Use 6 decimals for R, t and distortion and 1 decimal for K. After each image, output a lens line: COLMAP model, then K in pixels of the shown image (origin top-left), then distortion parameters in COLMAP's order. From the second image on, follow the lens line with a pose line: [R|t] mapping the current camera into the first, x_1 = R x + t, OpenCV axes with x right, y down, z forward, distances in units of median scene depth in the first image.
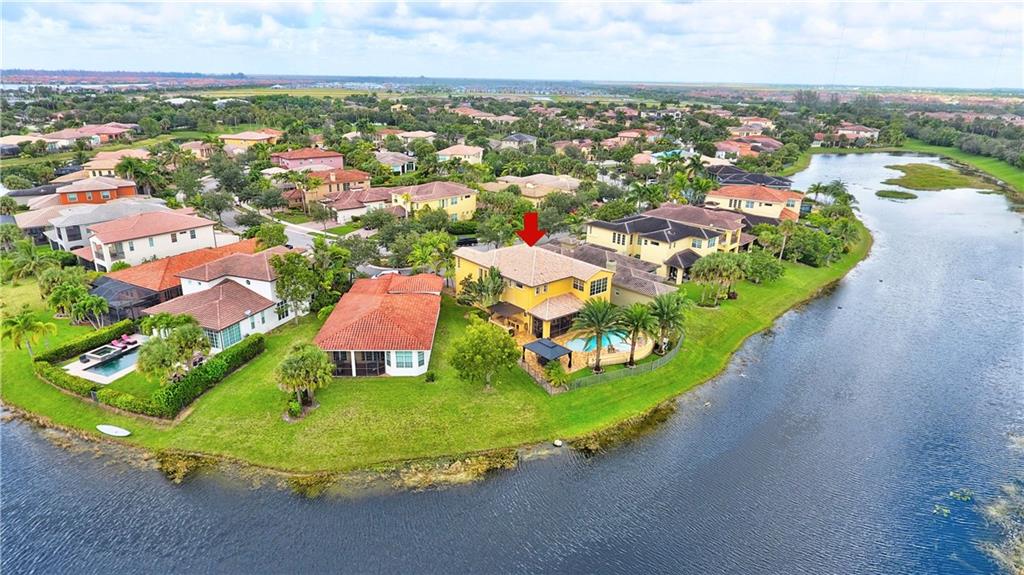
lens RADIAL K [[589.7, 0, 512.0], [0, 589.7, 287.5], [0, 0, 1]] dist [-0.022950, 0.001099]
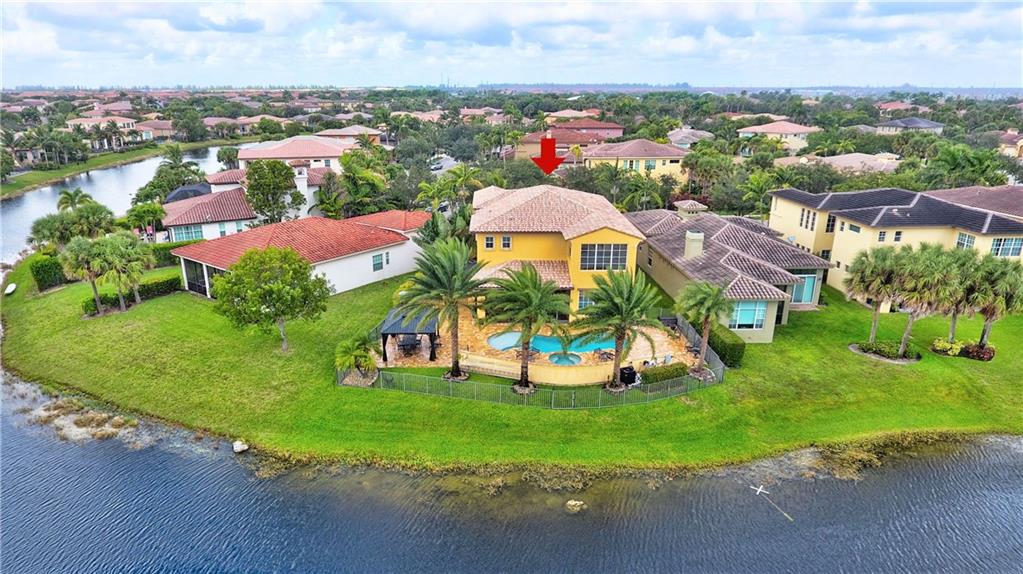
lens RADIAL K [[589.1, 0, 511.5], [0, 589.1, 287.0], [0, 0, 1]] dist [-0.022950, 0.001099]
pose [[0.743707, 0.173370, -0.645633, 0.261712], [-0.194429, 0.980132, 0.039228, 0.011840], [0.639607, 0.096355, 0.762639, 0.293166]]
